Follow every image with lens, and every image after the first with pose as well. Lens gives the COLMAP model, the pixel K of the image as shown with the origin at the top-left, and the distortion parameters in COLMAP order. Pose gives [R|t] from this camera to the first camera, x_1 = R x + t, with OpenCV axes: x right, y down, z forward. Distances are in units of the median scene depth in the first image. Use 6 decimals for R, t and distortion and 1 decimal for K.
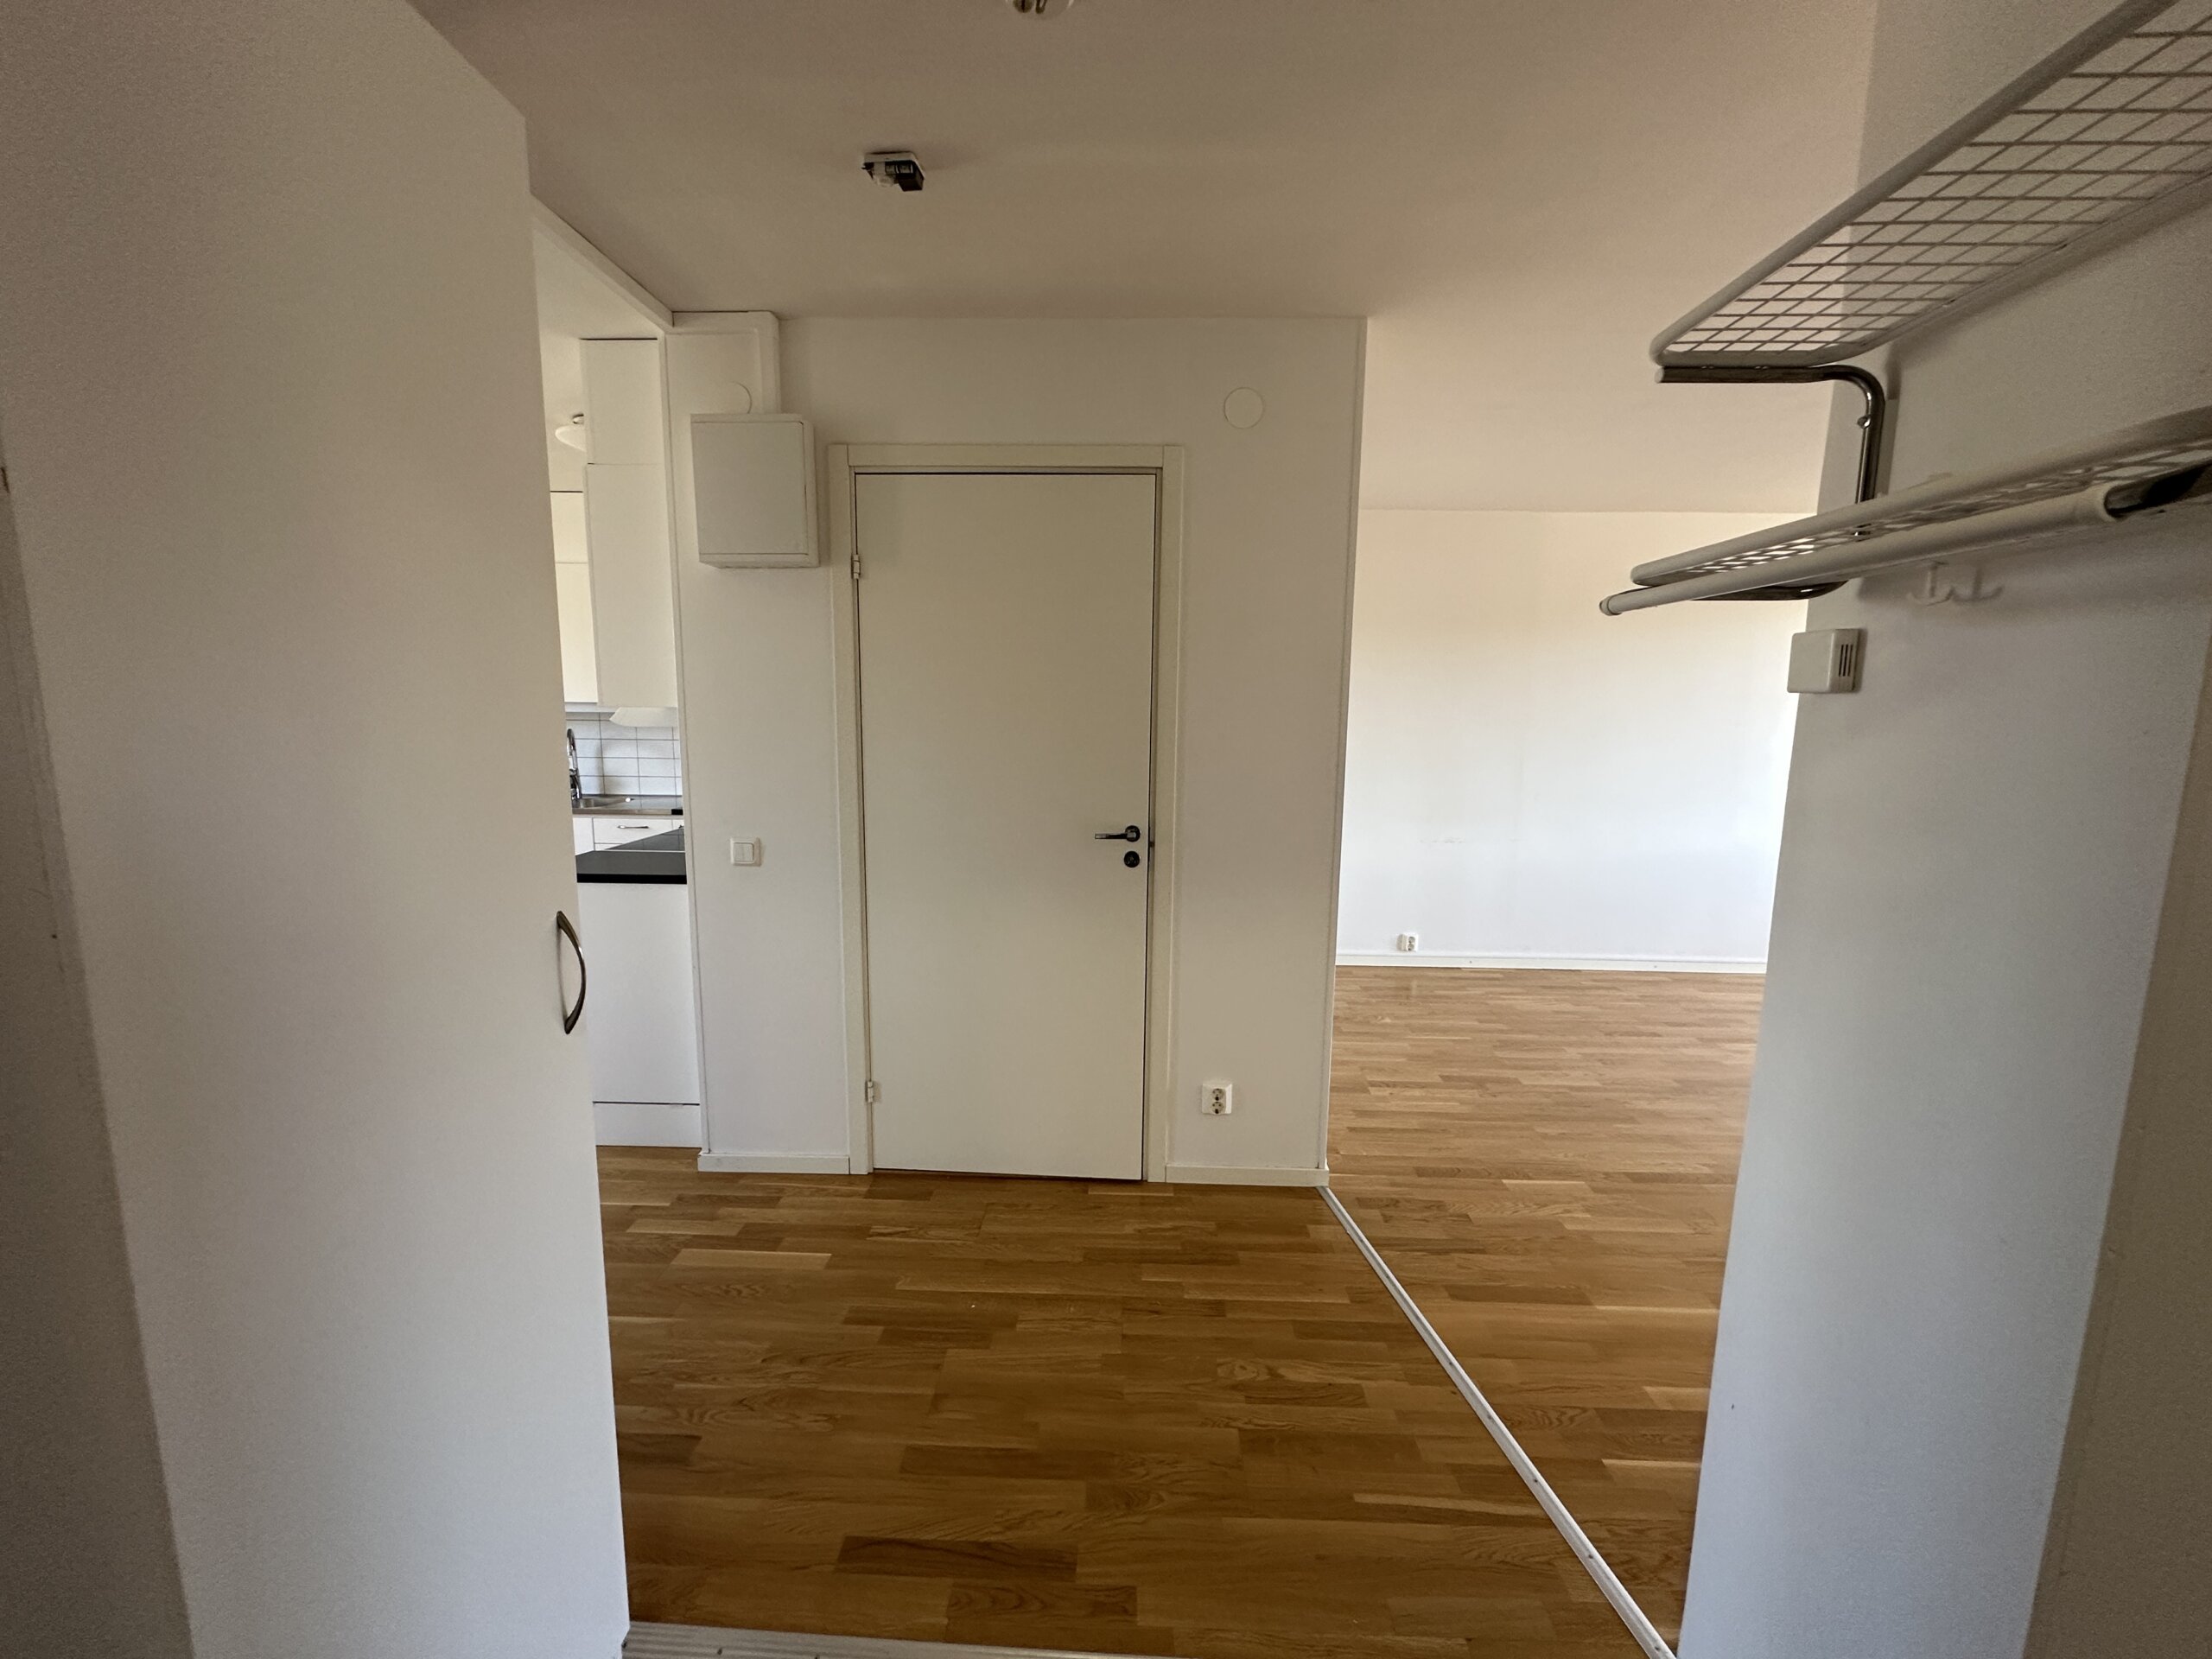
lens RADIAL K [[883.7, 0, 1108.5], [0, 883.7, 827.9], [0, 0, 1]] dist [-0.000197, 0.000580]
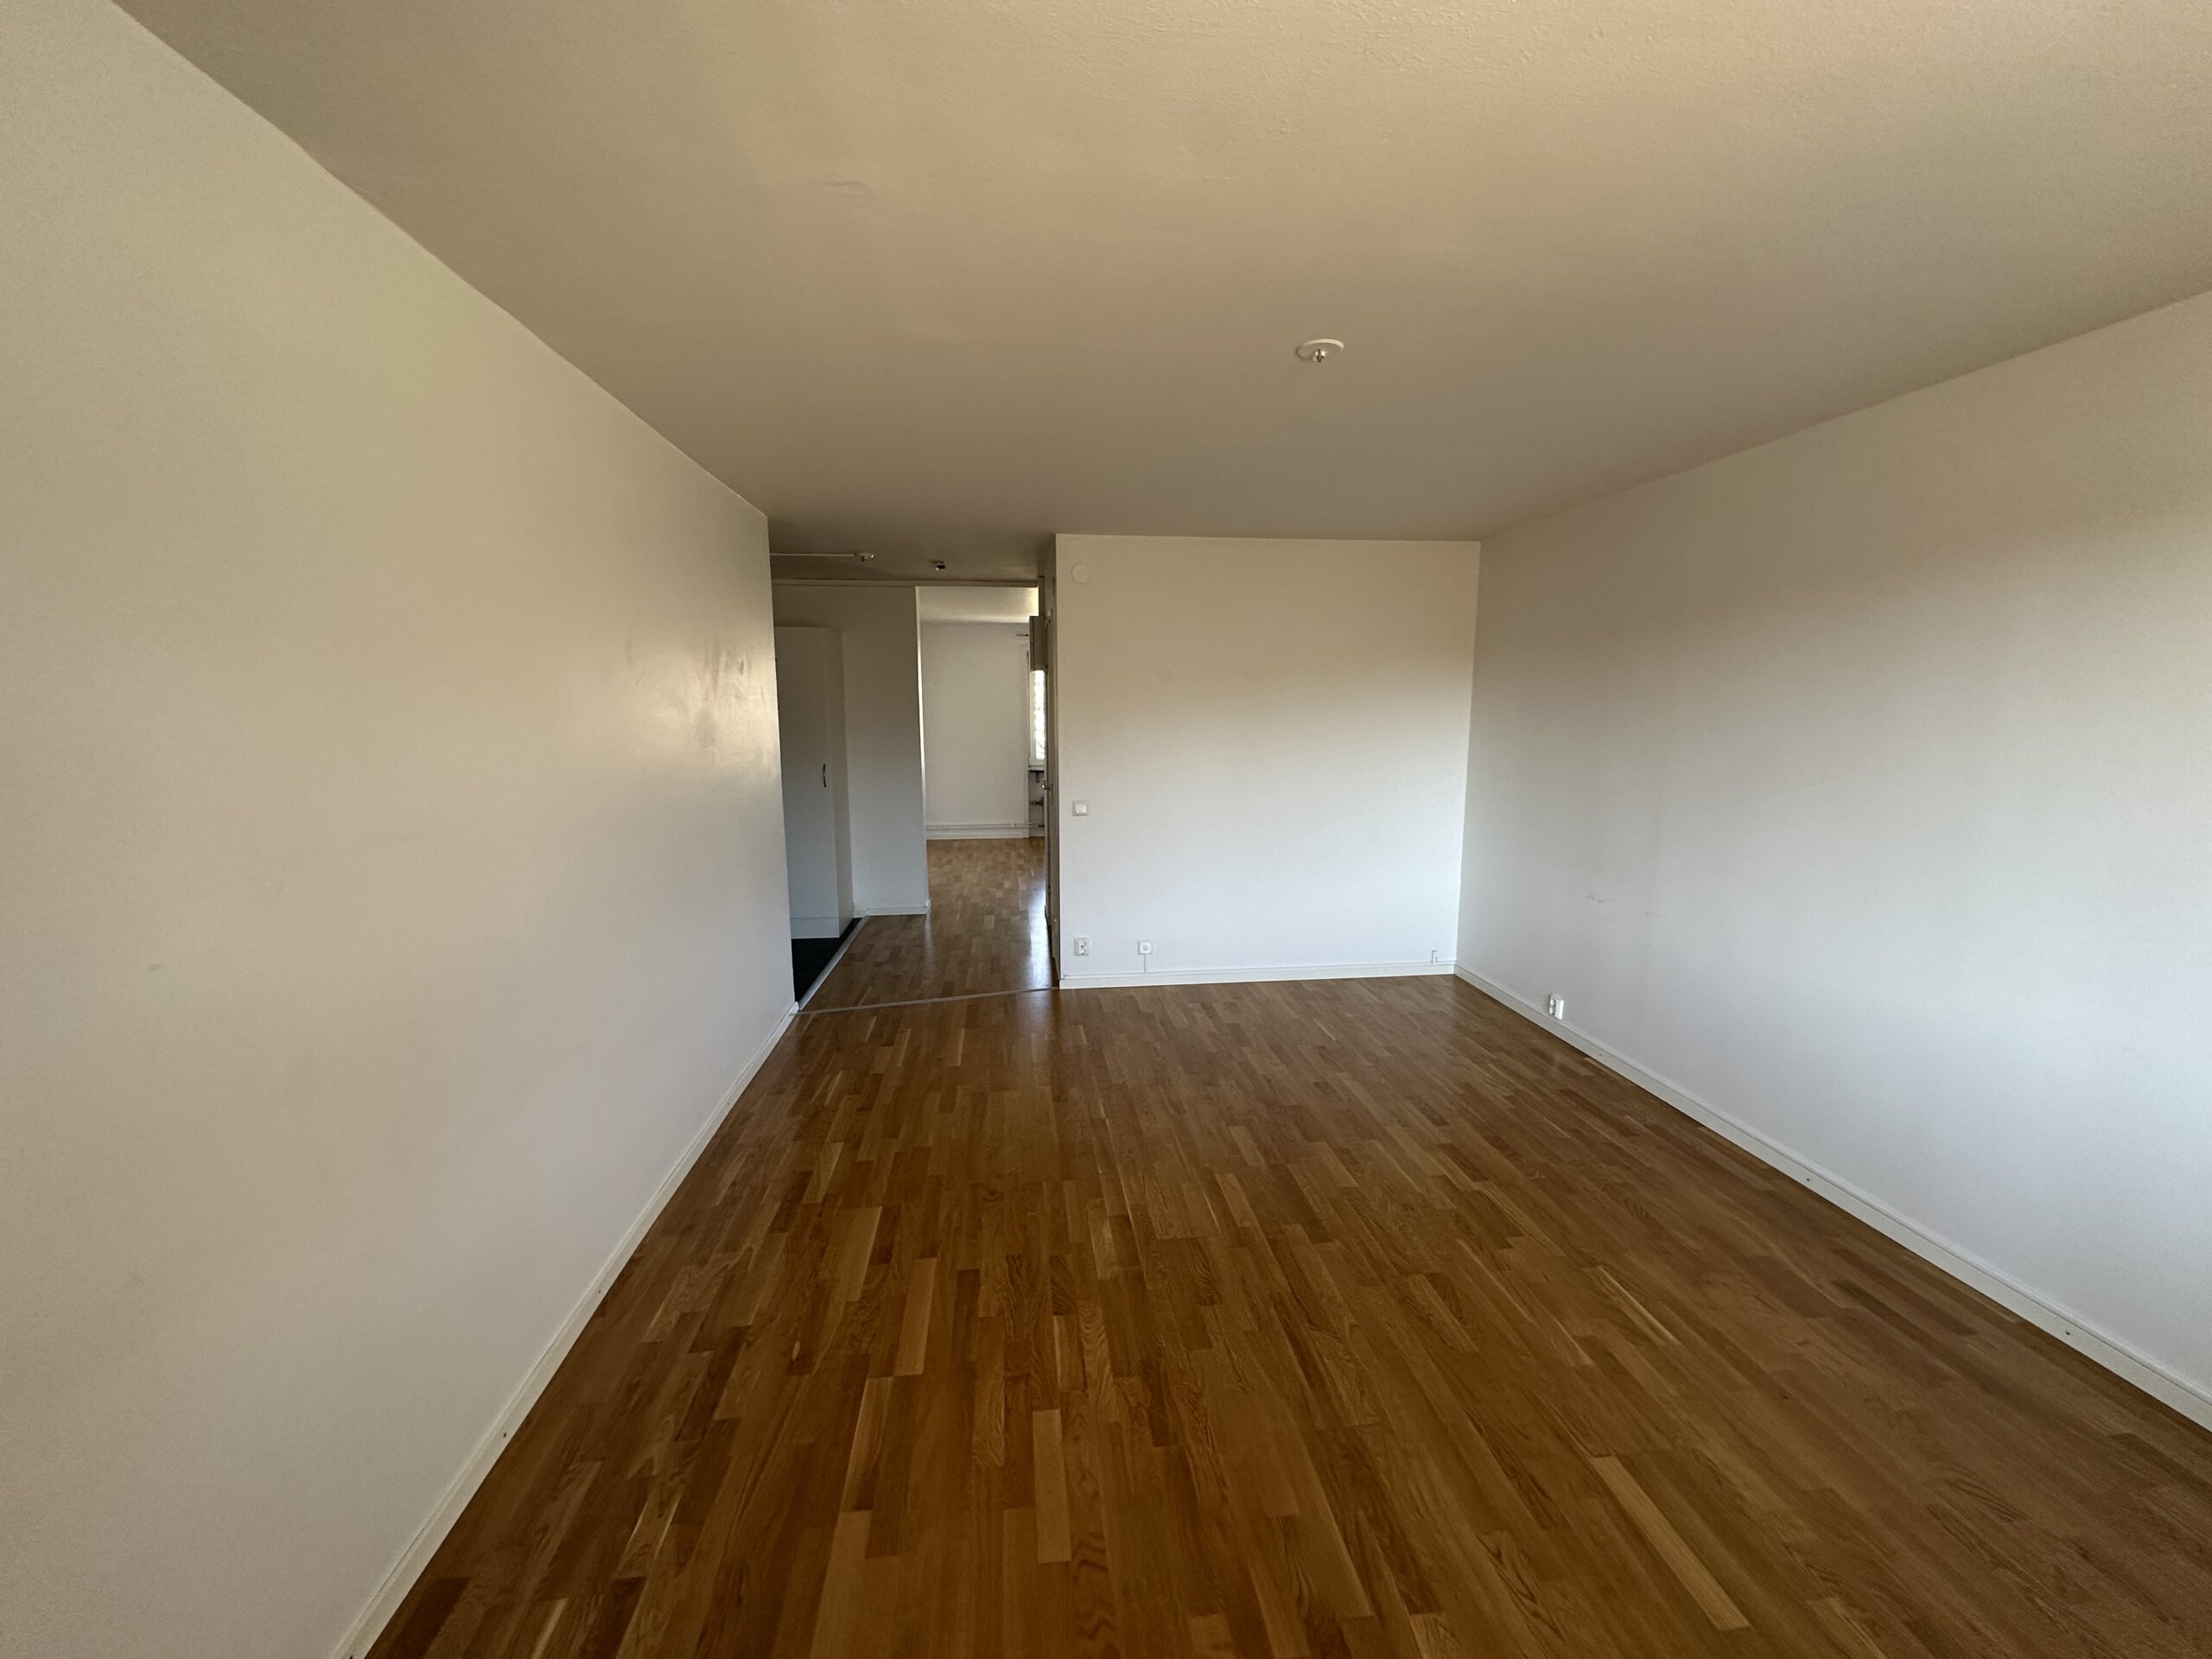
lens RADIAL K [[883.7, 0, 1108.5], [0, 883.7, 827.9], [0, 0, 1]] dist [-0.000197, 0.000580]
pose [[0.132903, 0.125995, -0.983088, 1.398180], [-0.132044, 0.985296, 0.108427, -0.097497], [0.982294, 0.115401, 0.147586, 0.538002]]
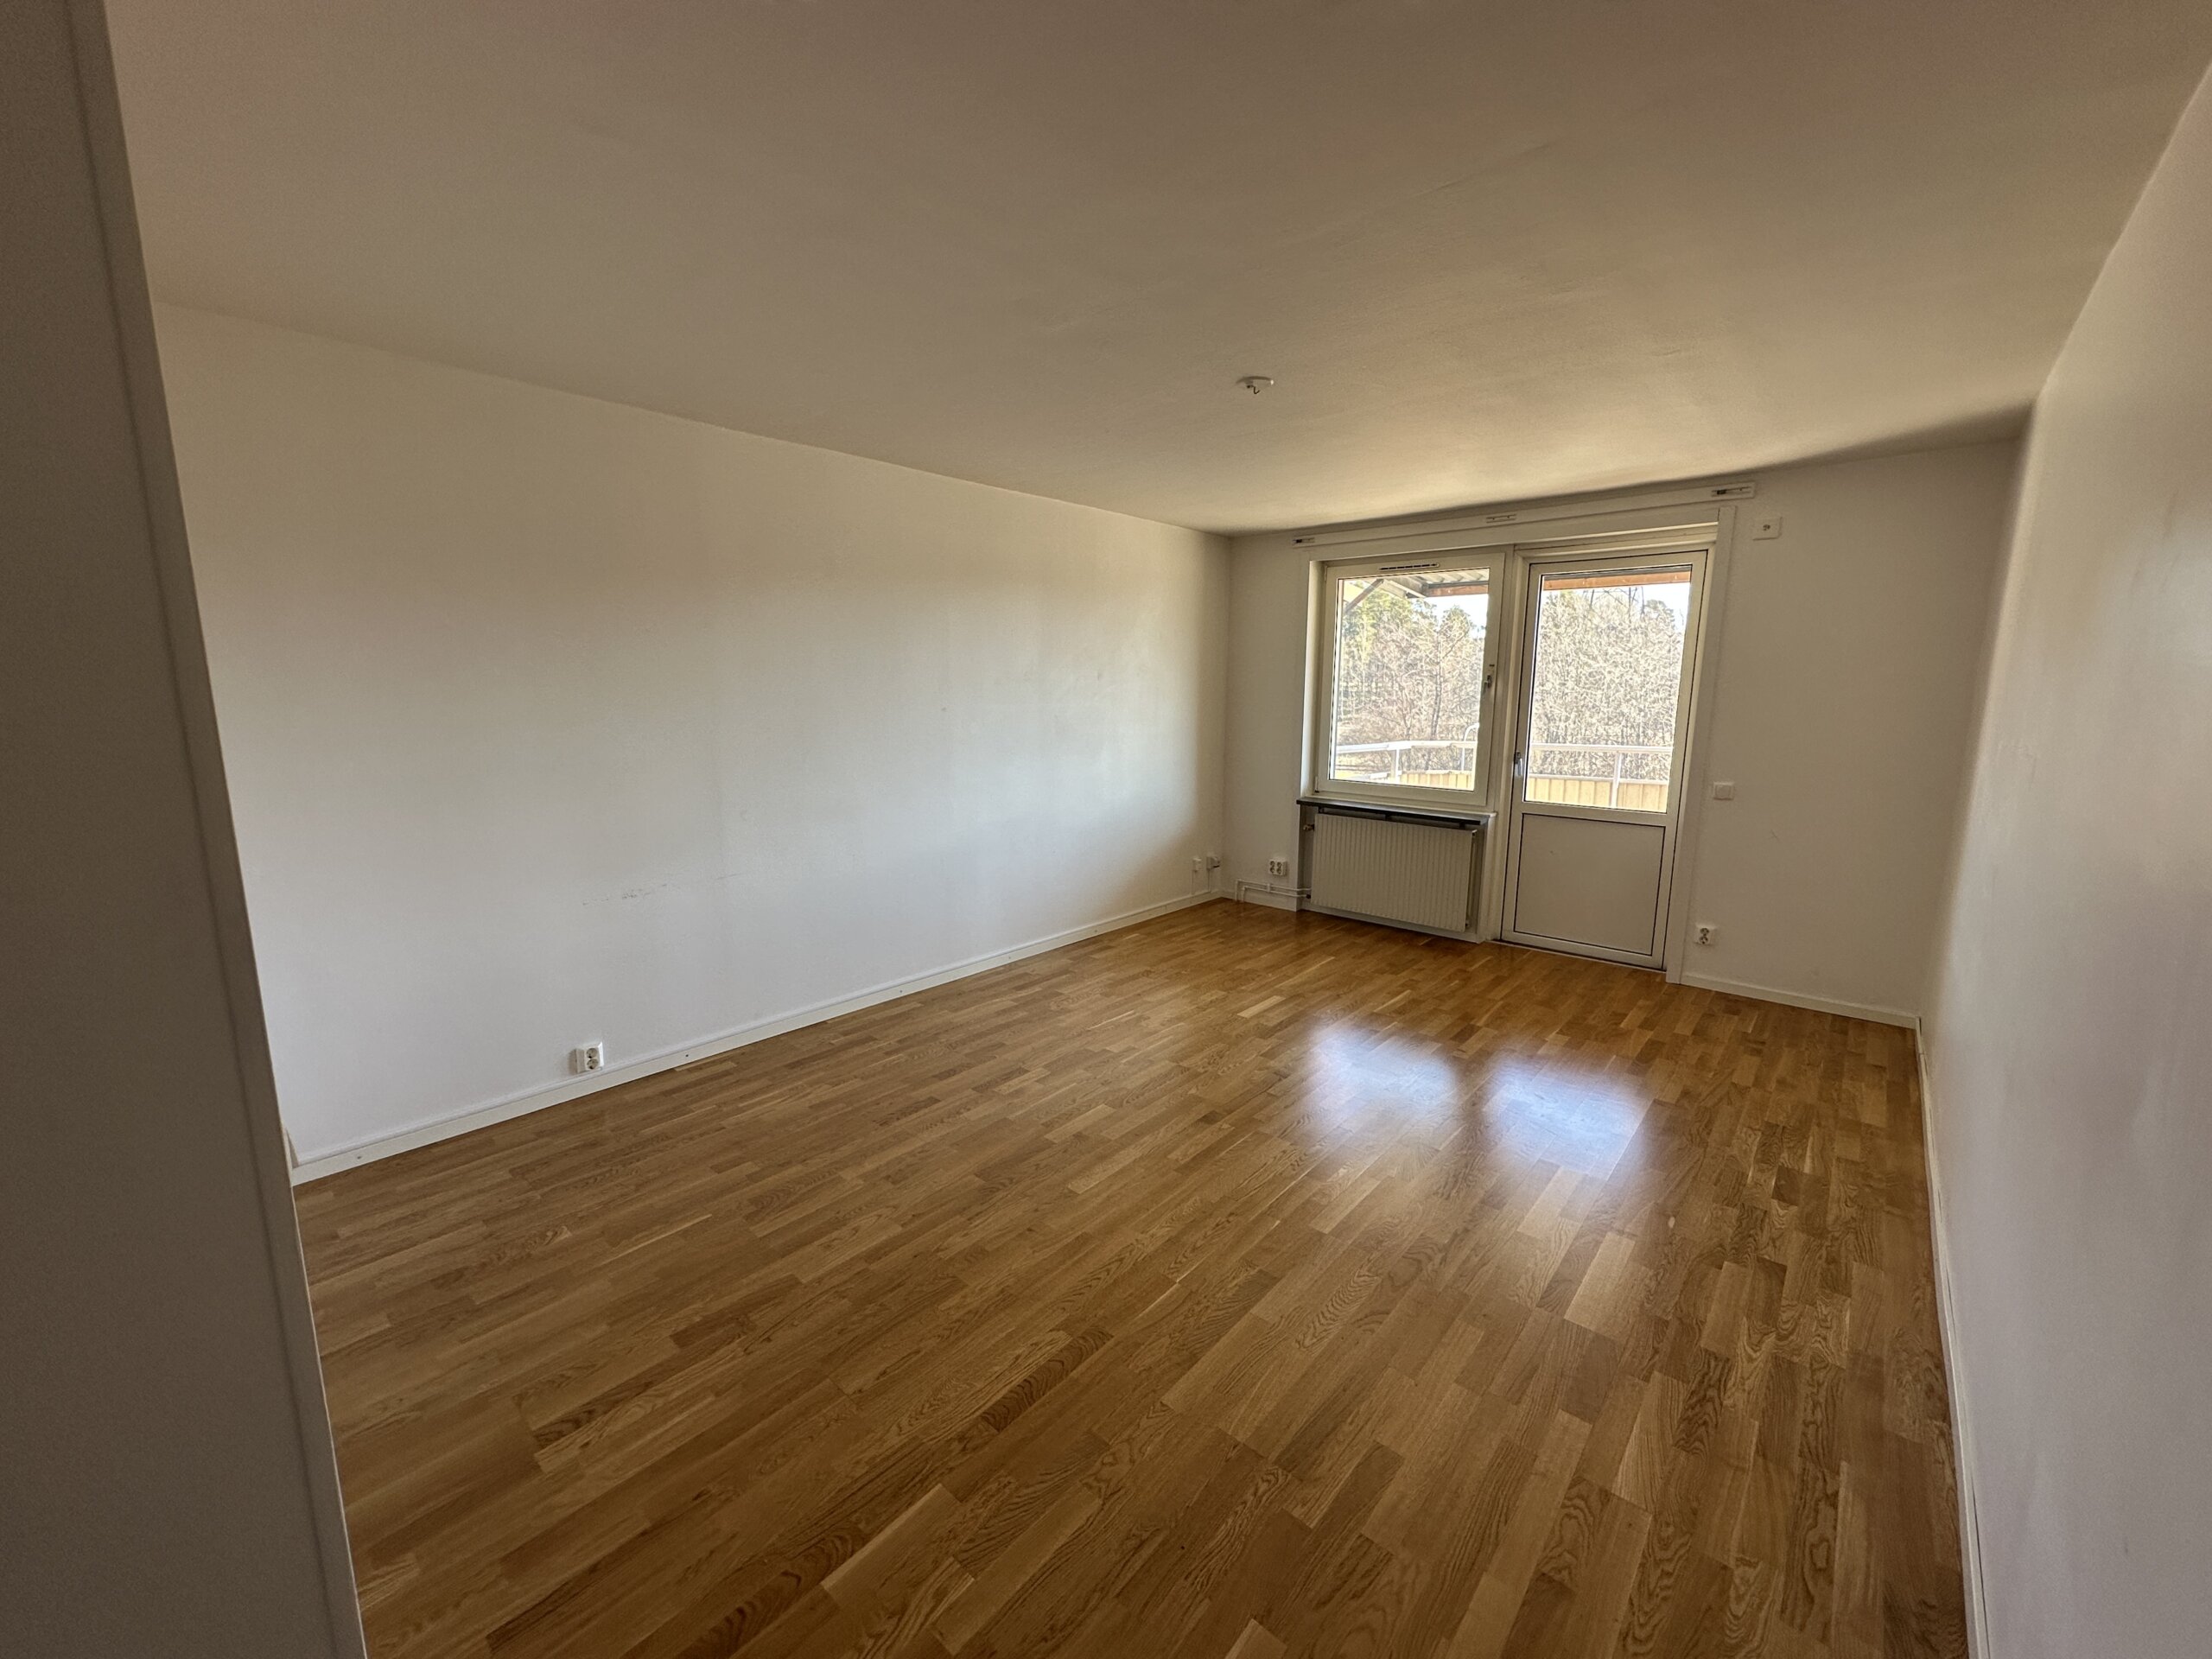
lens RADIAL K [[883.7, 0, 1108.5], [0, 883.7, 827.9], [0, 0, 1]] dist [-0.000197, 0.000580]
pose [[0.642641, -0.131920, 0.754725, 0.145679], [0.108500, 0.990807, 0.080799, -0.063774], [-0.758446, 0.029963, 0.651047, 0.346765]]
